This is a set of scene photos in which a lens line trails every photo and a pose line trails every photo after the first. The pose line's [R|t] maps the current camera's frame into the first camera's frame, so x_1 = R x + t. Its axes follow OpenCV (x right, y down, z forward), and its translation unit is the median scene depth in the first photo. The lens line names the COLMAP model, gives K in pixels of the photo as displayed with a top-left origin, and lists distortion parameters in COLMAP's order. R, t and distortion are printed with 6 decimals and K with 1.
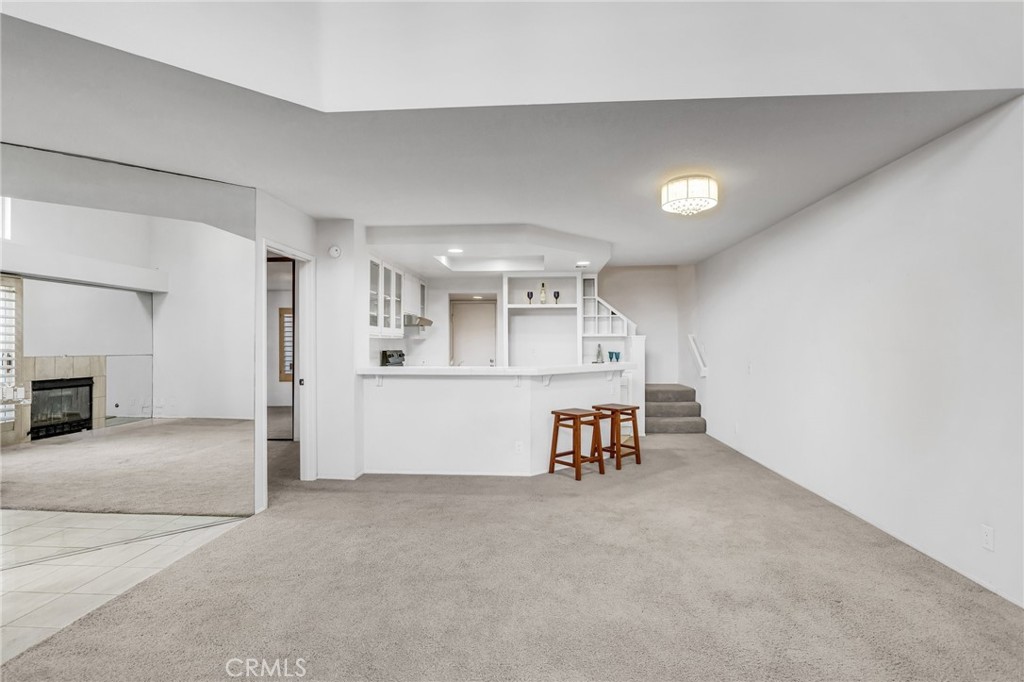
lens RADIAL K [[509.1, 0, 512.0], [0, 509.1, 341.0], [0, 0, 1]] dist [-0.002254, 0.000139]
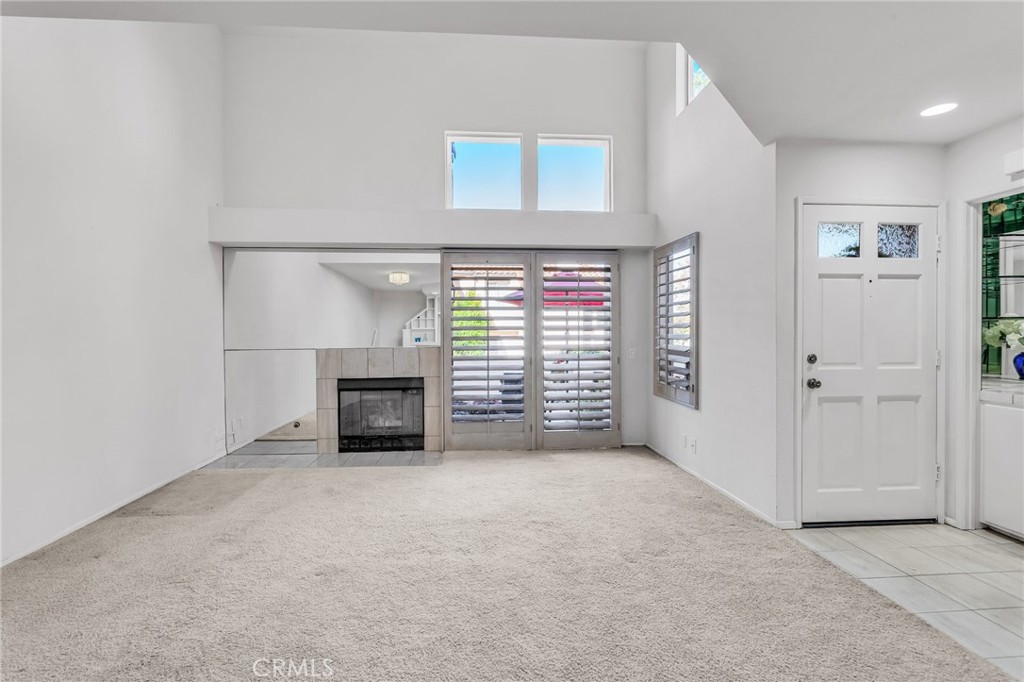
lens RADIAL K [[509.1, 0, 512.0], [0, 509.1, 341.0], [0, 0, 1]] dist [-0.002254, 0.000139]
pose [[0.127931, 0.023194, -0.991512, -0.112686], [0.023730, 0.999369, 0.026440, 0.005503], [0.991499, -0.026911, 0.127300, 1.056285]]
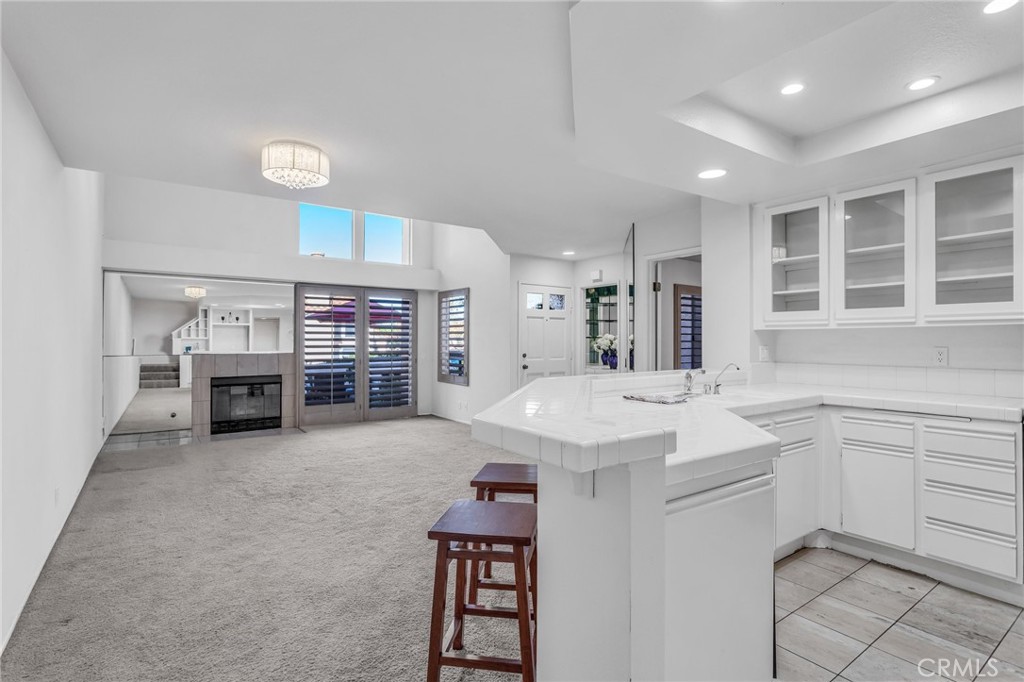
lens RADIAL K [[509.1, 0, 512.0], [0, 509.1, 341.0], [0, 0, 1]] dist [-0.002254, 0.000139]
pose [[0.616663, 0.006296, -0.787202, 0.219771], [0.010808, 0.999806, 0.016462, -0.004512], [0.787153, -0.018659, 0.616475, 0.763975]]
